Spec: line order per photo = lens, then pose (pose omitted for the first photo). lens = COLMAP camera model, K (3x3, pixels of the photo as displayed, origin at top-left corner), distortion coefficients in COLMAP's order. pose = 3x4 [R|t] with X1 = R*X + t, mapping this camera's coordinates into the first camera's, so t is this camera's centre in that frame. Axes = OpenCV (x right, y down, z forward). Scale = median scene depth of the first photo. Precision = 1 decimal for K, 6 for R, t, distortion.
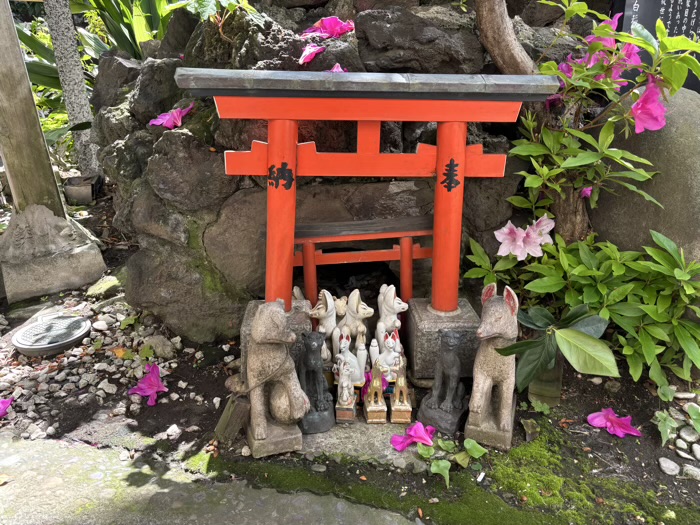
lens RADIAL K [[524.6, 0, 354.2], [0, 524.6, 263.5], [0, 0, 1]] dist [0.066870, -0.085802]
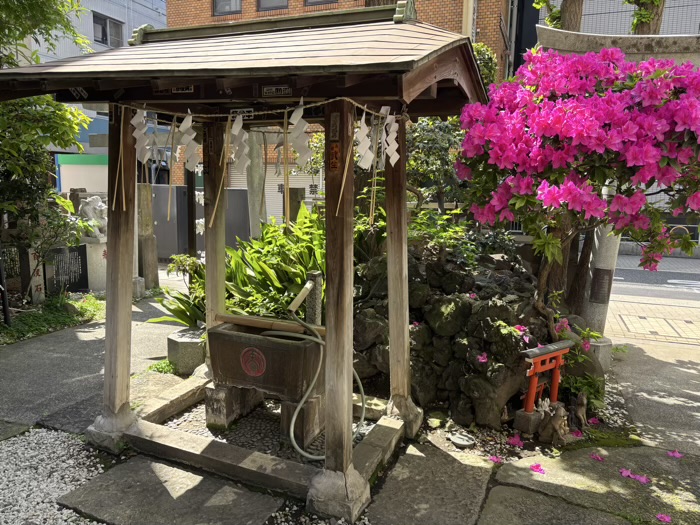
lens RADIAL K [[524.6, 0, 354.2], [0, 524.6, 263.5], [0, 0, 1]] dist [0.066870, -0.085802]
pose [[0.781611, -0.040068, 0.622478, -3.448193], [0.153535, 0.979590, -0.129730, -0.644949], [-0.604576, 0.196970, 0.771810, -1.291066]]
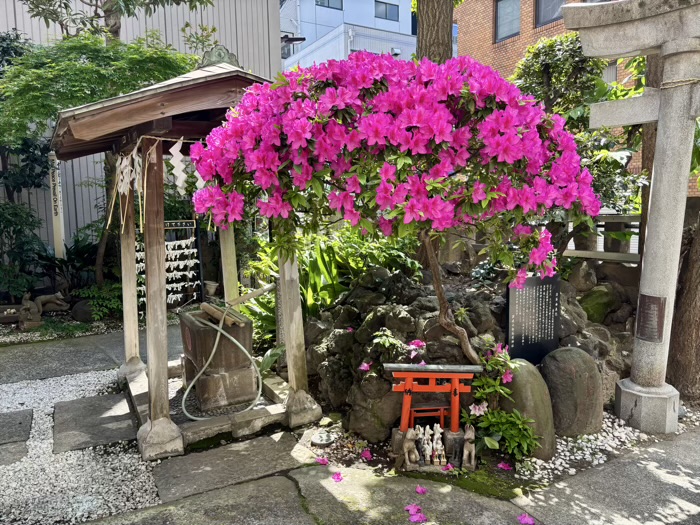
lens RADIAL K [[524.6, 0, 354.2], [0, 524.6, 263.5], [0, 0, 1]] dist [0.066870, -0.085802]
pose [[0.999931, 0.011556, 0.001966, -0.513017], [-0.010781, 0.972459, -0.232824, -0.171399], [-0.004603, 0.232787, 0.972517, -2.651965]]
